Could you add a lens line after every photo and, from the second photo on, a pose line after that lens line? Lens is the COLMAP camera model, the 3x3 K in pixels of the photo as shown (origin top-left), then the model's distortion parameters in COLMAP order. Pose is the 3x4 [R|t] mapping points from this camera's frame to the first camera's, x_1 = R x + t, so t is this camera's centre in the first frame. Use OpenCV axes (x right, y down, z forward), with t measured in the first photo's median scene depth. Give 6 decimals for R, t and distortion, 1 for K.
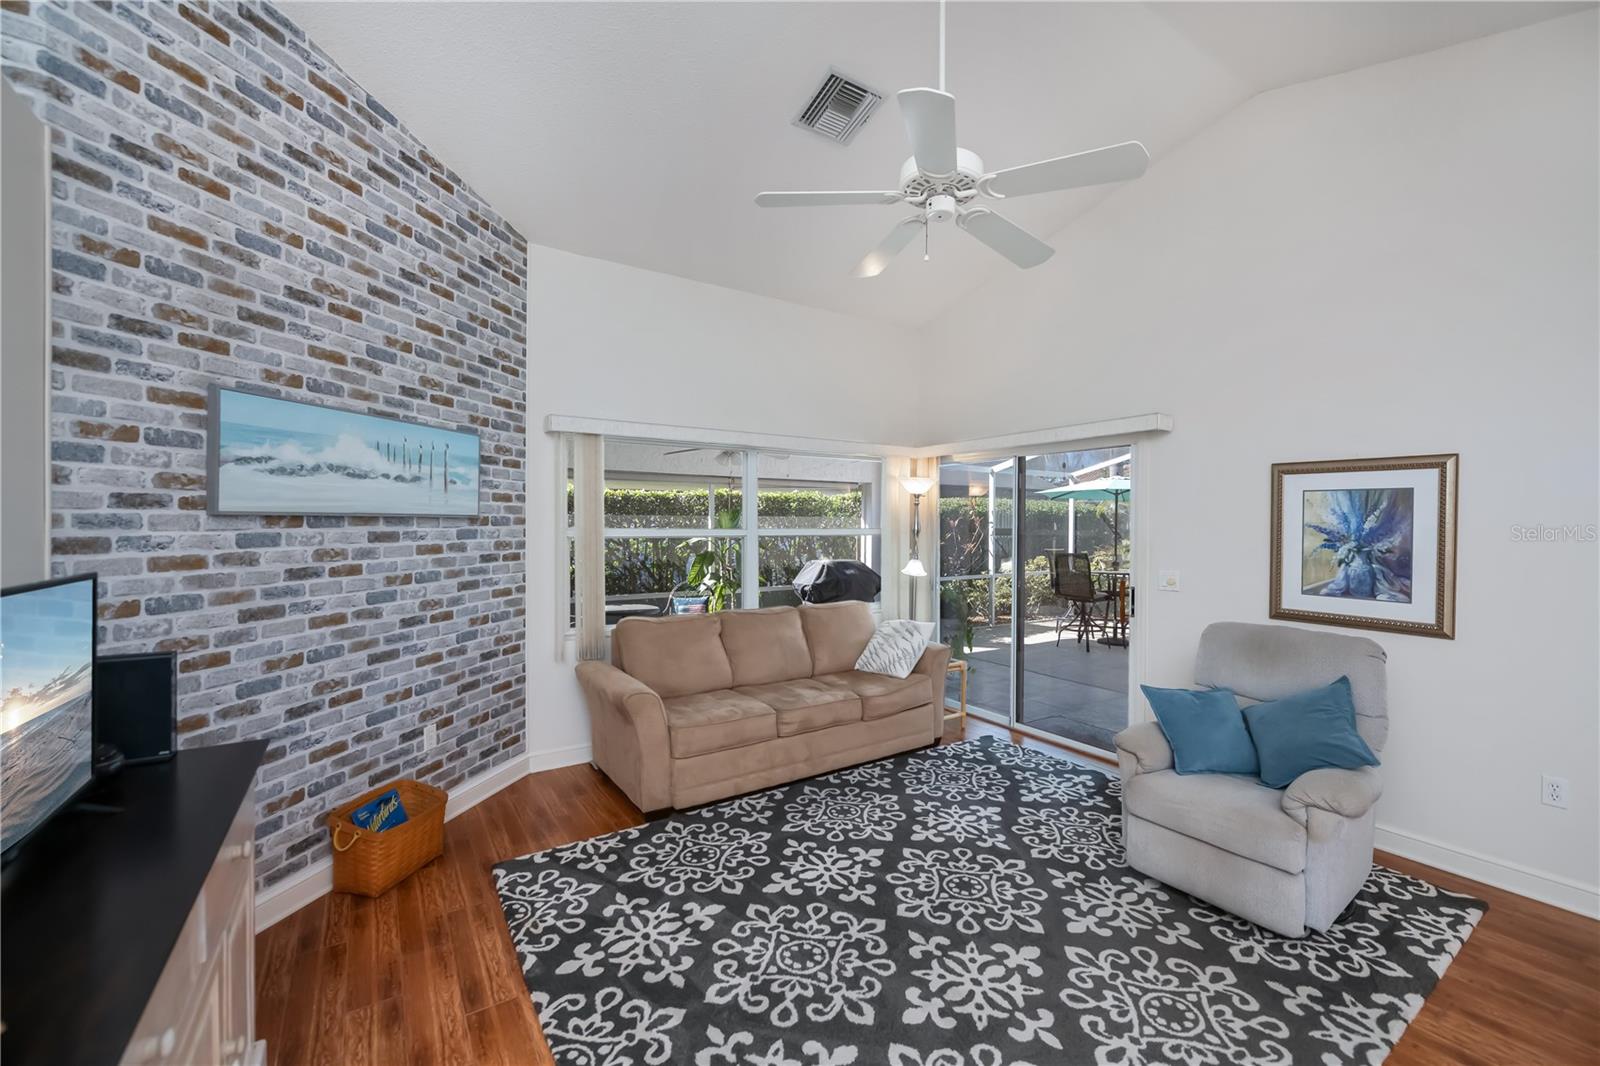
lens RADIAL K [[642.7, 0, 804.5], [0, 642.7, 522.7], [0, 0, 1]] dist [-0.002015, -0.002394]
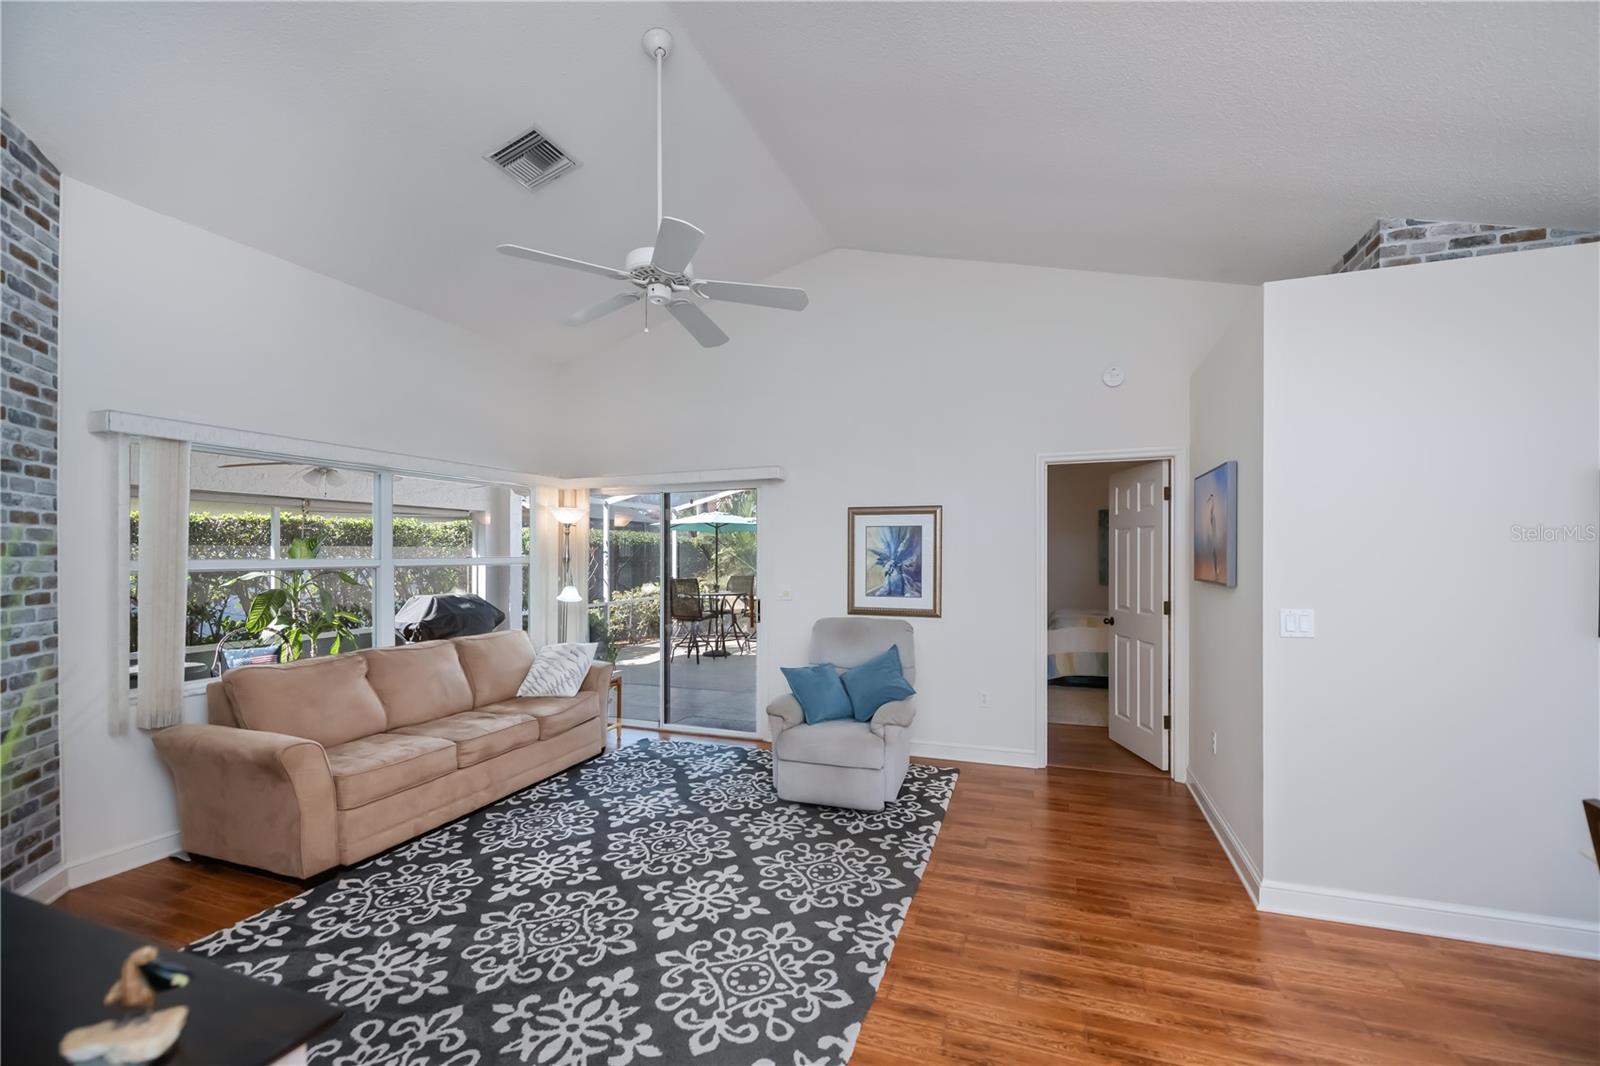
lens RADIAL K [[651.3, 0, 803.6], [0, 651.3, 549.8], [0, 0, 1]] dist [0.000784, -0.004539]
pose [[0.808111, -0.004246, 0.589014, -0.223574], [0.008587, 0.999953, -0.004573, 0.010064], [-0.588967, 0.008754, 0.808110, -0.129775]]
